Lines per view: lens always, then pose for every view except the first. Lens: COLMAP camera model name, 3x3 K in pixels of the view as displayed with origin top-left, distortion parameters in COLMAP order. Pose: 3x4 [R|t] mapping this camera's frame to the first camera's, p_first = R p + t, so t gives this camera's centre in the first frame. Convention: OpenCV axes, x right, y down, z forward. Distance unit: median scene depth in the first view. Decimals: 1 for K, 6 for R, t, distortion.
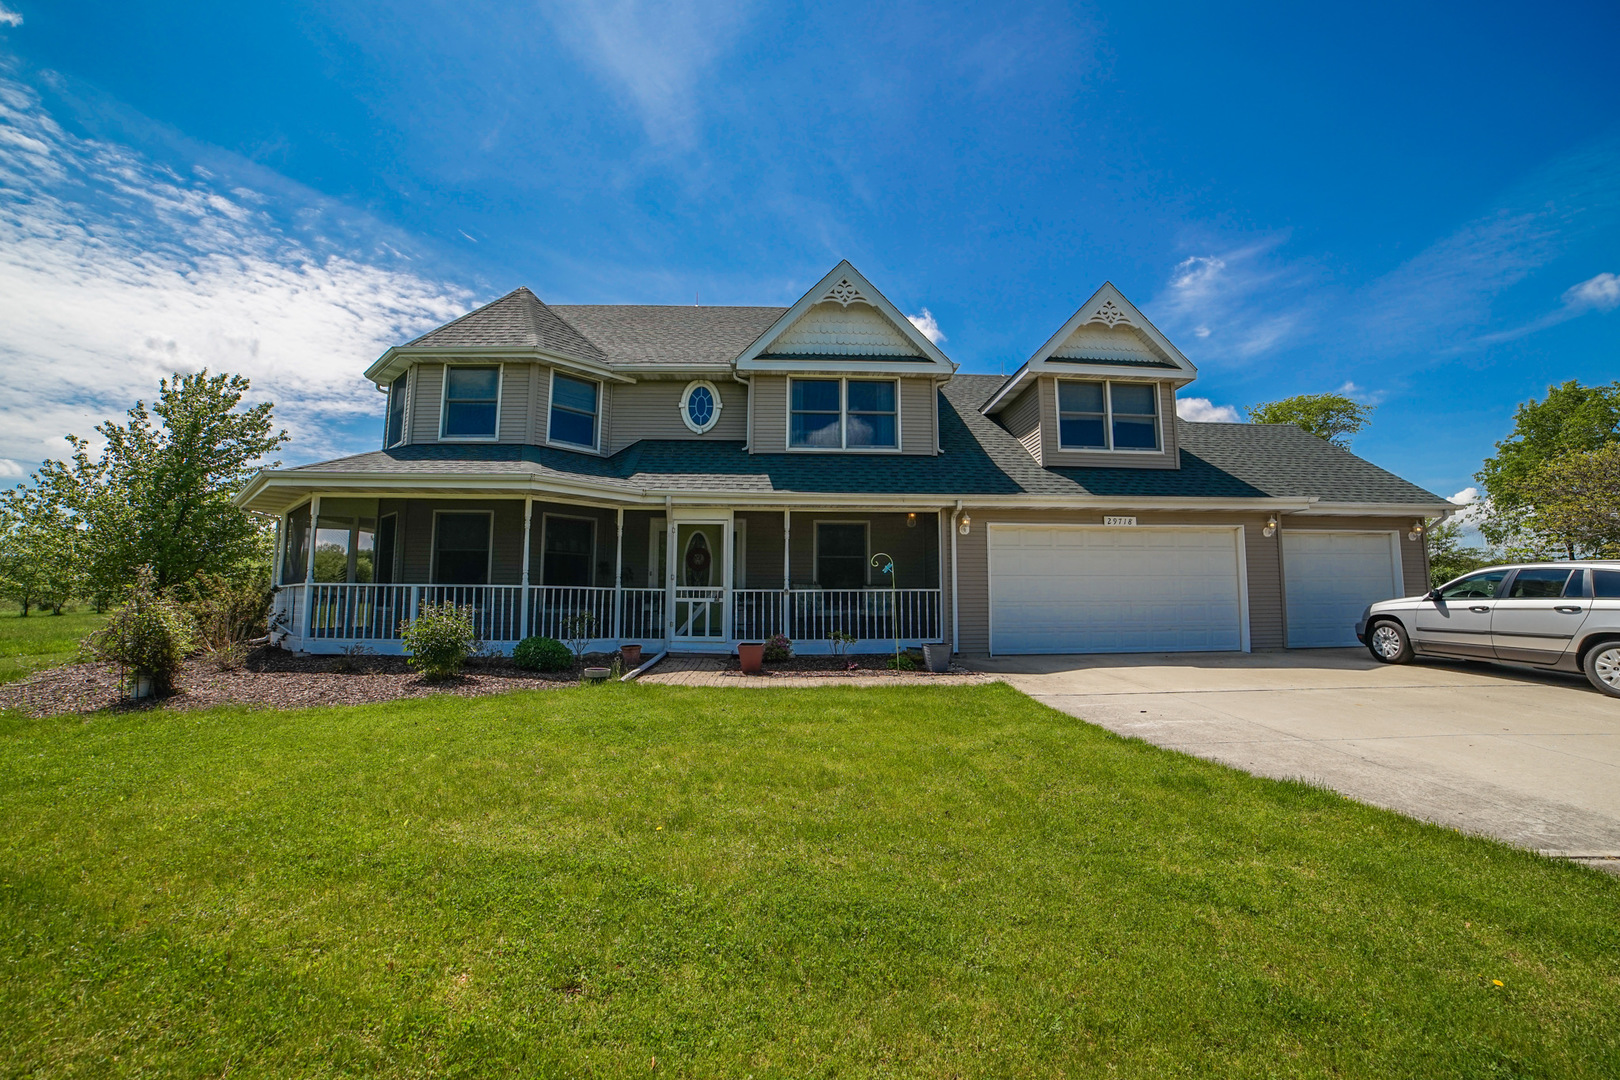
lens RADIAL K [[702.7, 0, 810.0], [0, 702.7, 540.0], [0, 0, 1]] dist [-0.108969, 0.025621]
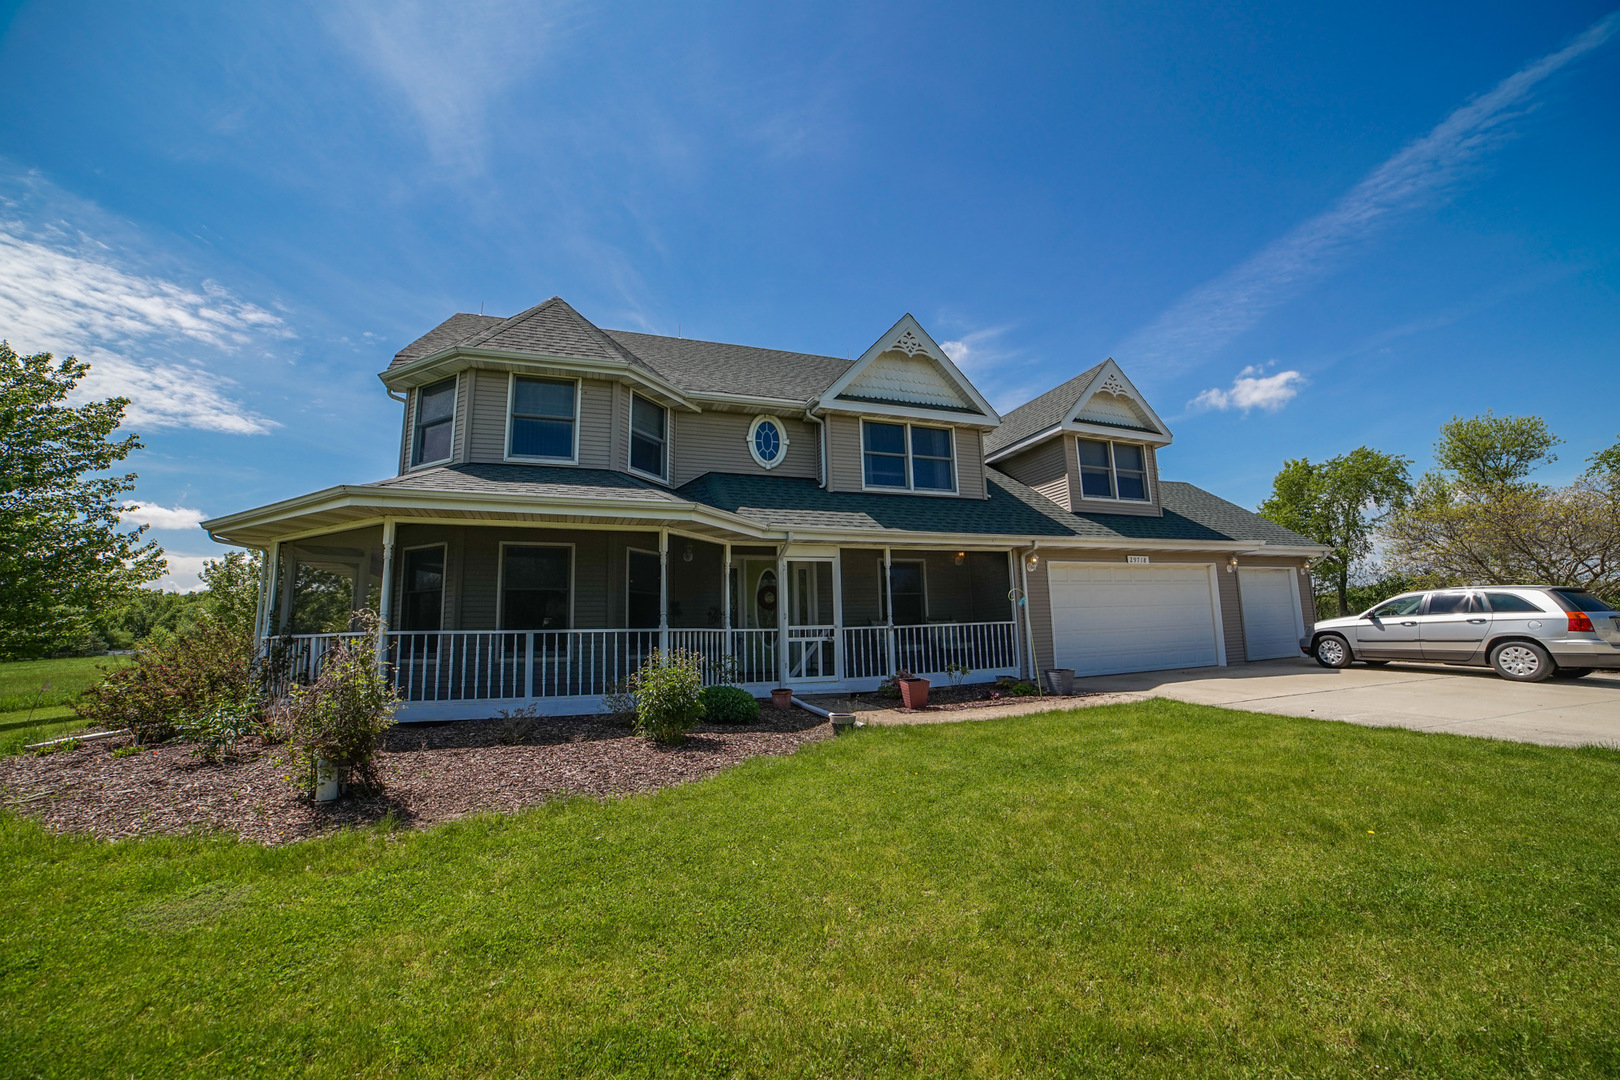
lens RADIAL K [[682.6, 0, 810.0], [0, 682.6, 540.0], [0, 0, 1]] dist [-0.115252, 0.032369]
pose [[0.949115, 0.015512, 0.314547, -0.435598], [0.003298, 0.998242, -0.059180, 0.004041], [-0.314912, 0.057206, 0.947395, 0.091193]]
